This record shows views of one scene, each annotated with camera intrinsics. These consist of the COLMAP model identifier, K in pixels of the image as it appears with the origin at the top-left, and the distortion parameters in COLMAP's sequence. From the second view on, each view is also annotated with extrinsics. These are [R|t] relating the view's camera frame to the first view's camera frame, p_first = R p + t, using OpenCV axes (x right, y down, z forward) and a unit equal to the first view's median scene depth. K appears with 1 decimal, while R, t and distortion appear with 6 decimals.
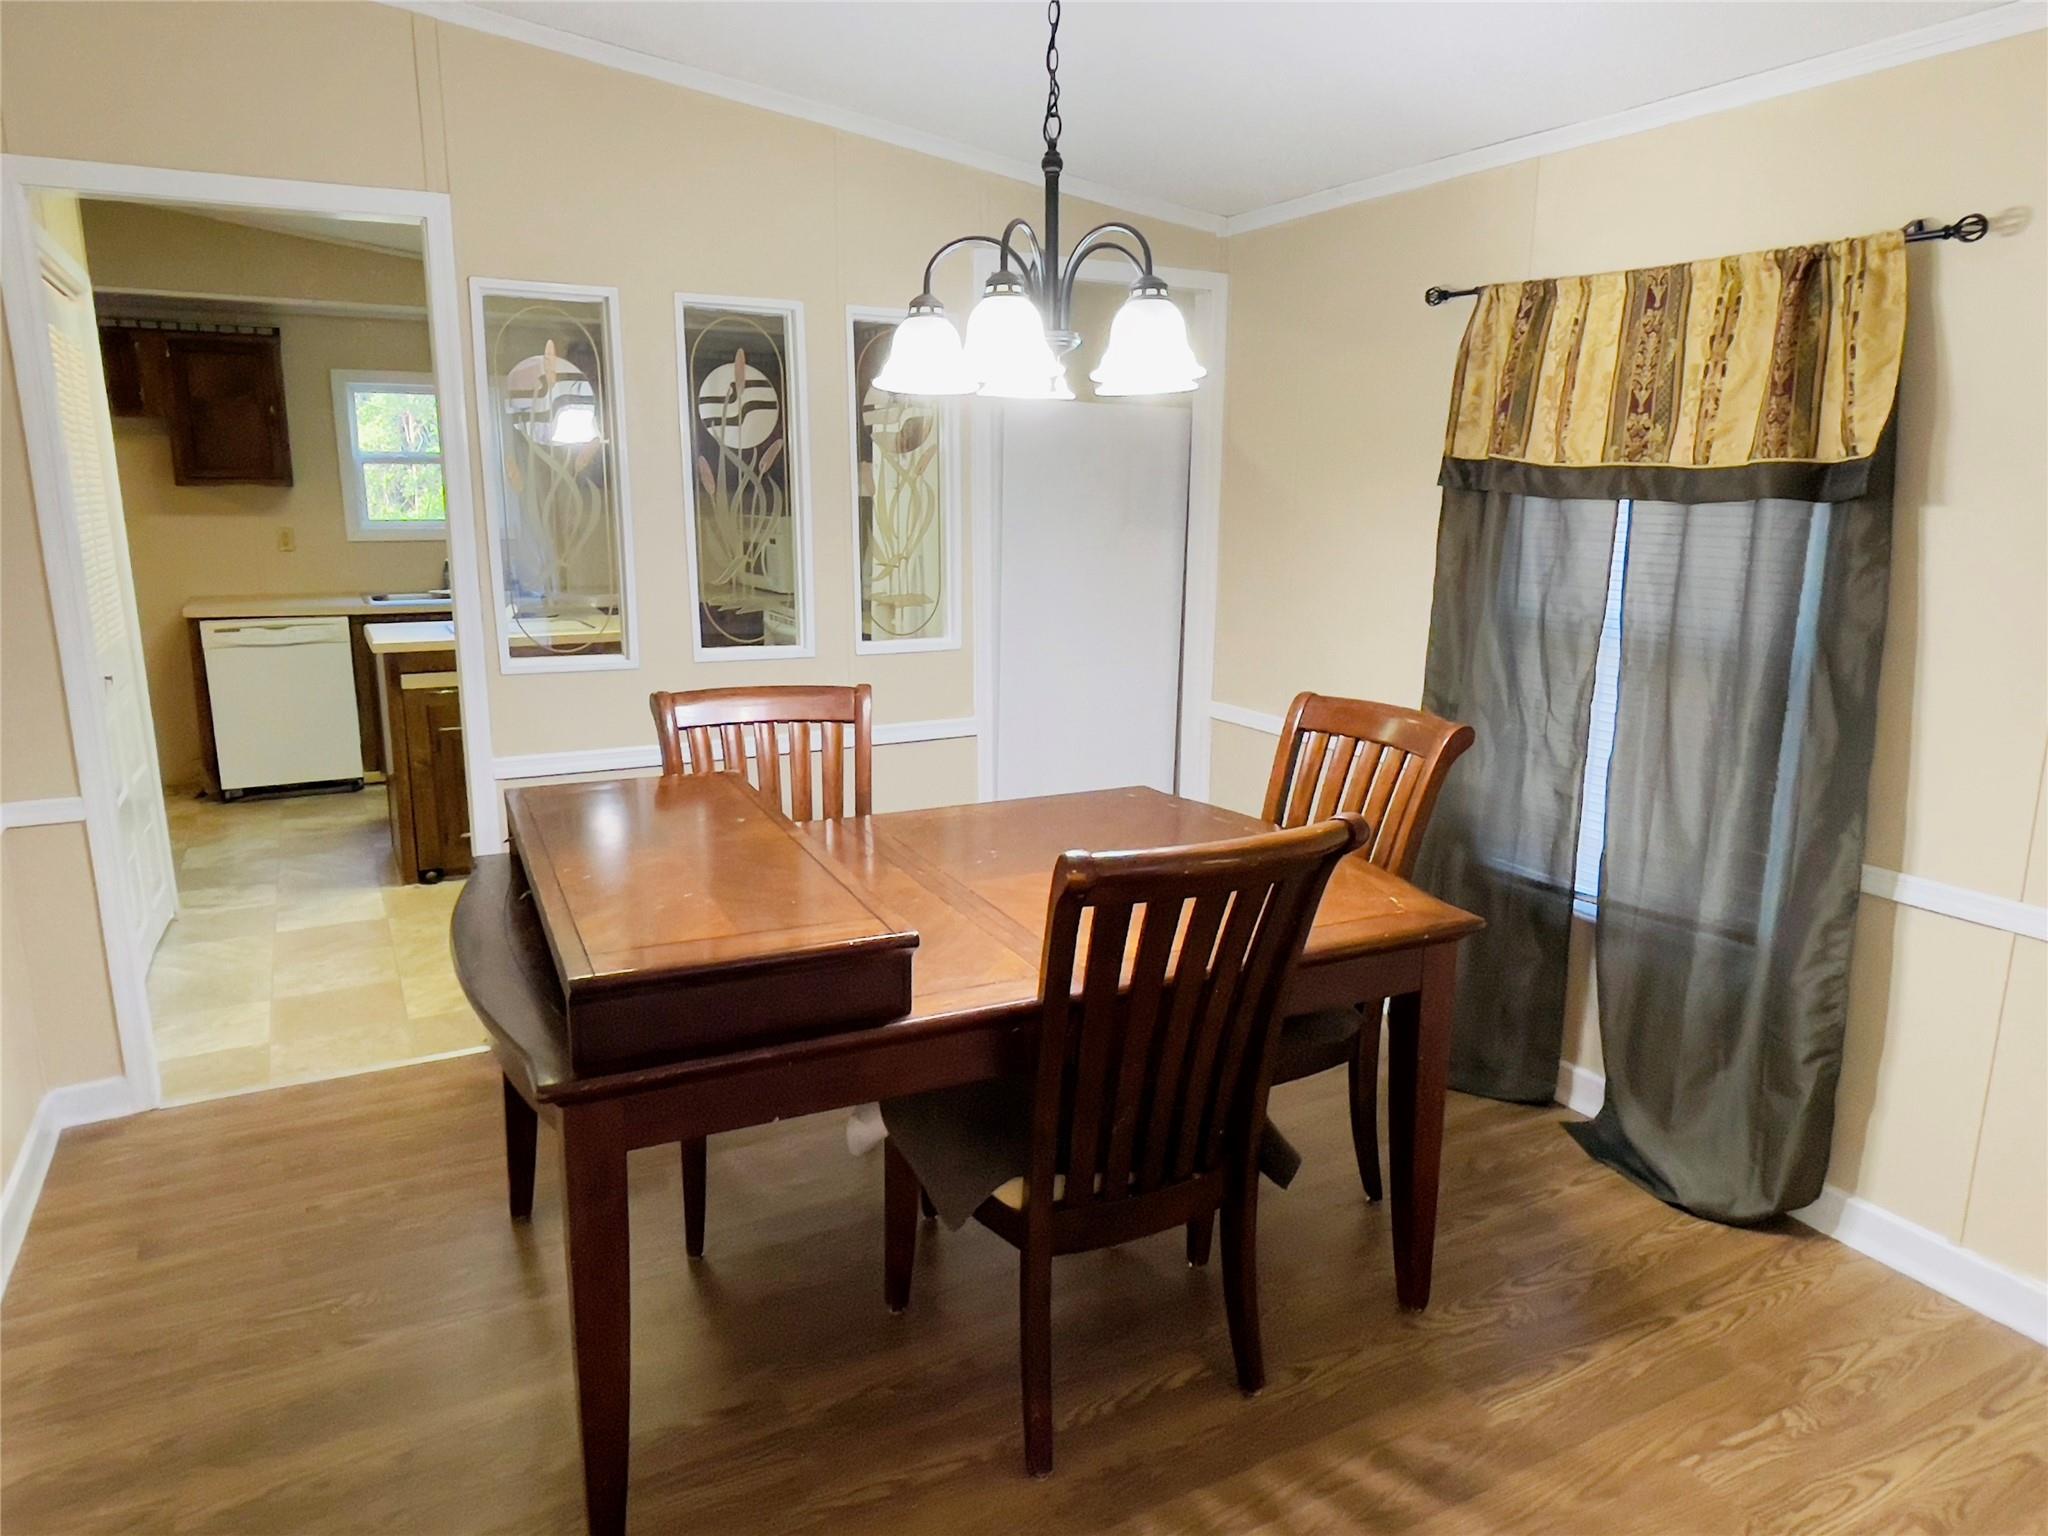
lens RADIAL K [[1323.2, 0, 1024.0], [0, 1323.2, 768.0], [0, 0, 1]] dist [-0.000123, 0.000094]
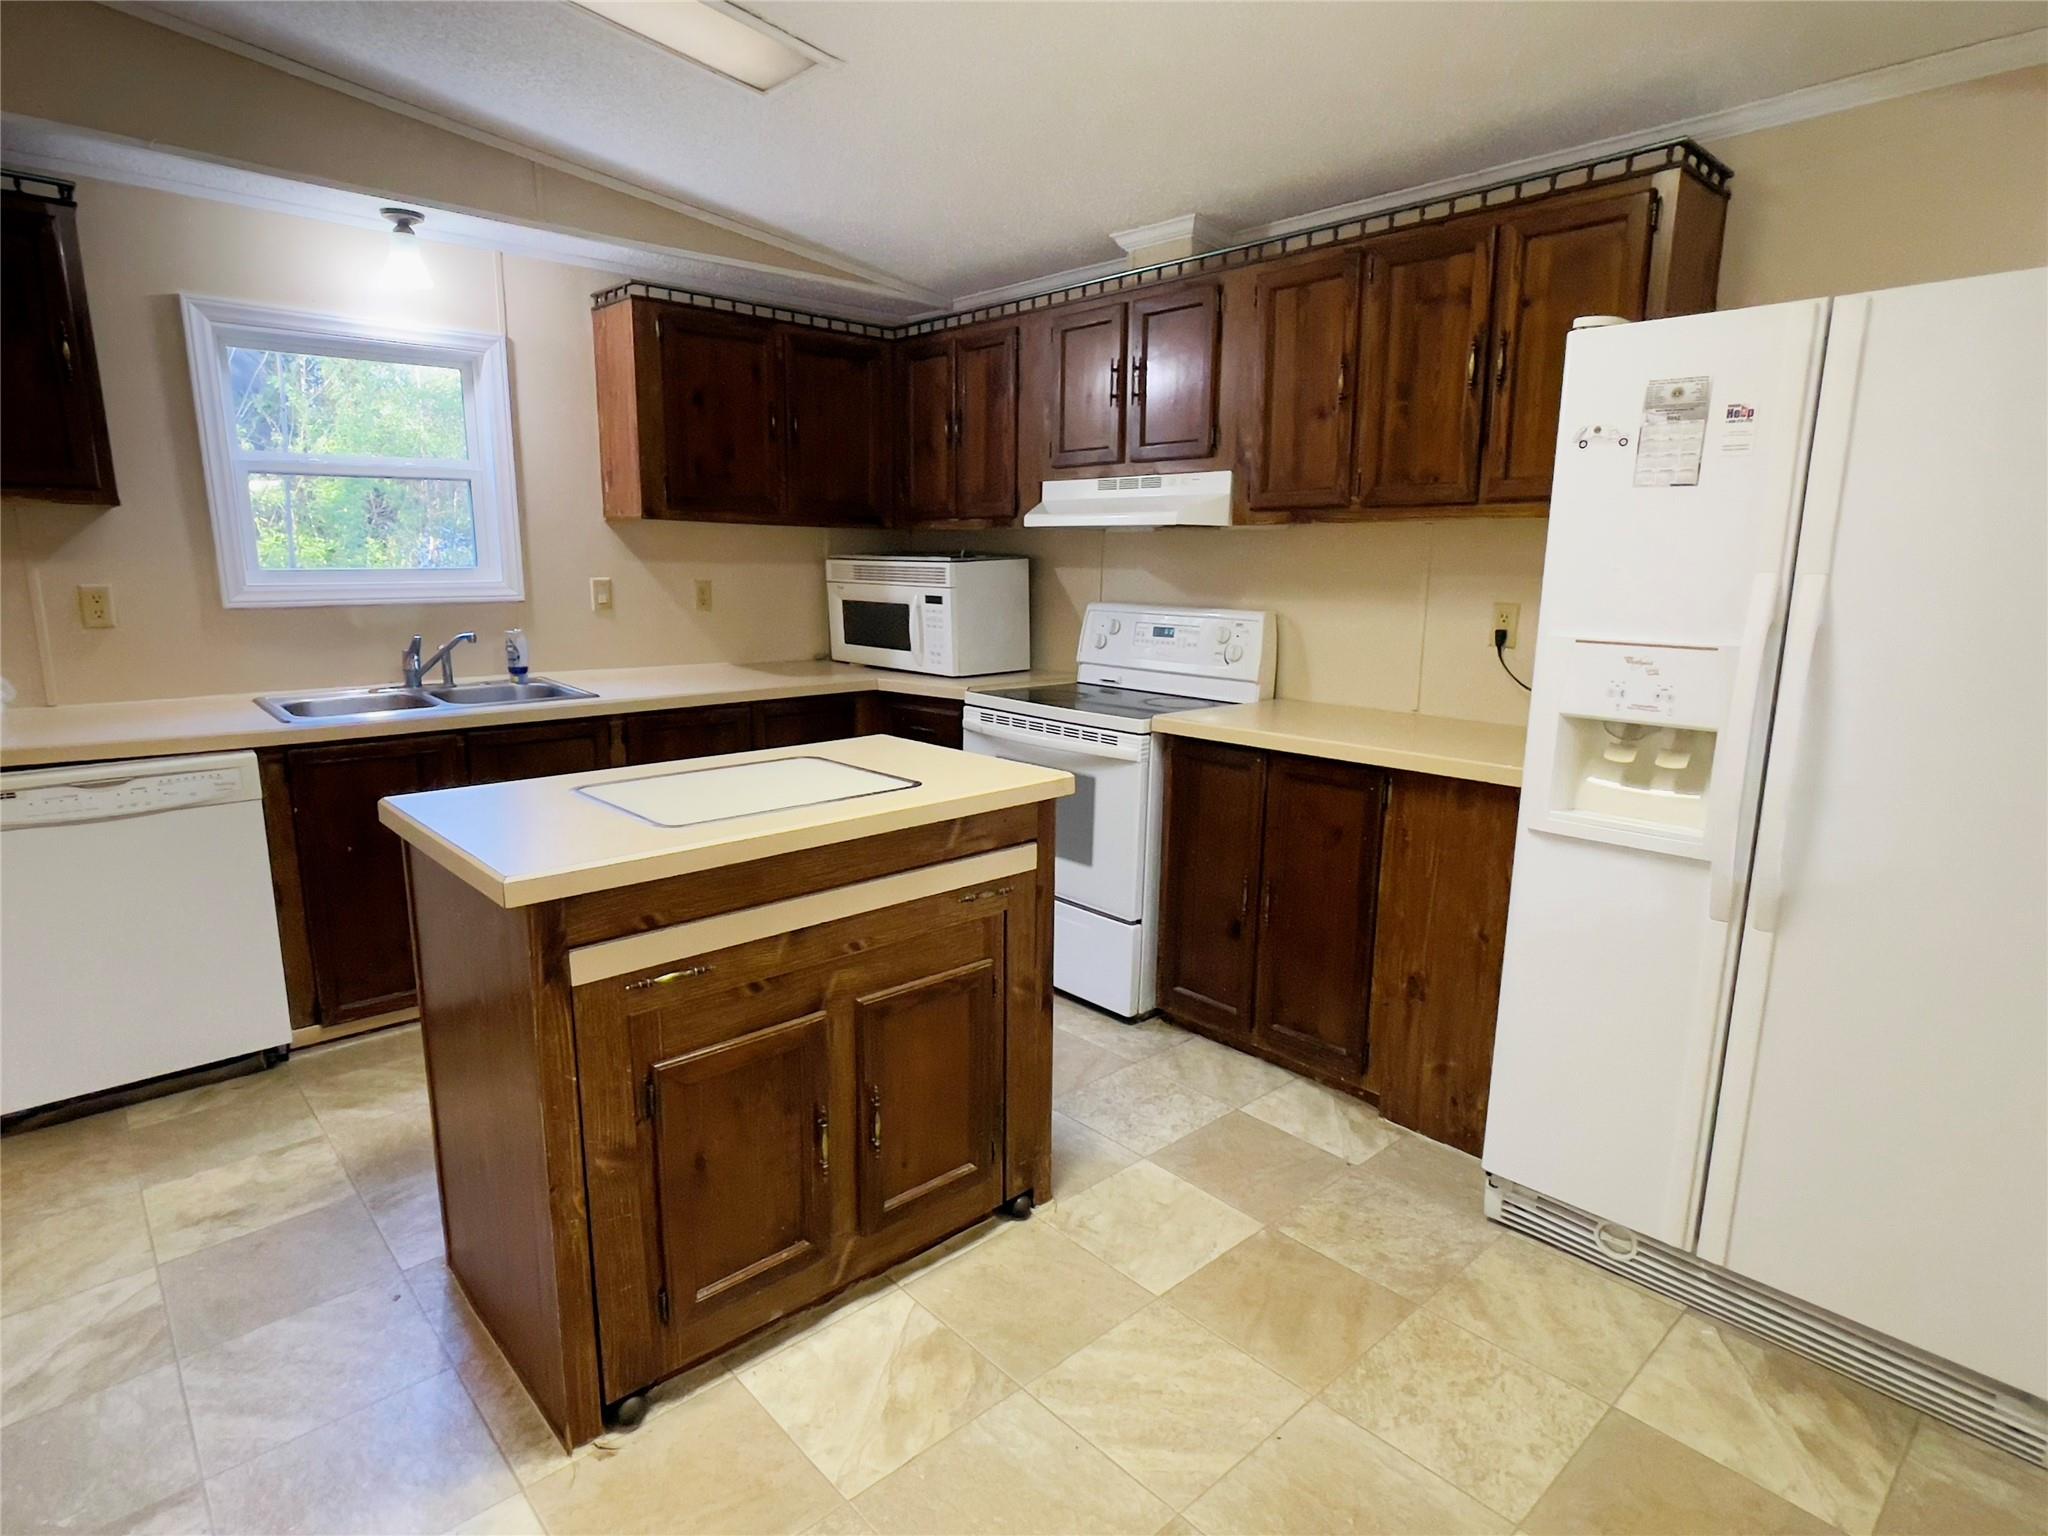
lens RADIAL K [[1091.0, 0, 1024.0], [0, 1091.0, 768.0], [0, 0, 1]] dist [-0.000789, 0.000615]
pose [[0.968624, -0.052854, 0.242844, -0.326634], [0.056214, 0.998395, -0.006921, -0.089368], [-0.242089, 0.020355, 0.970041, 0.515591]]
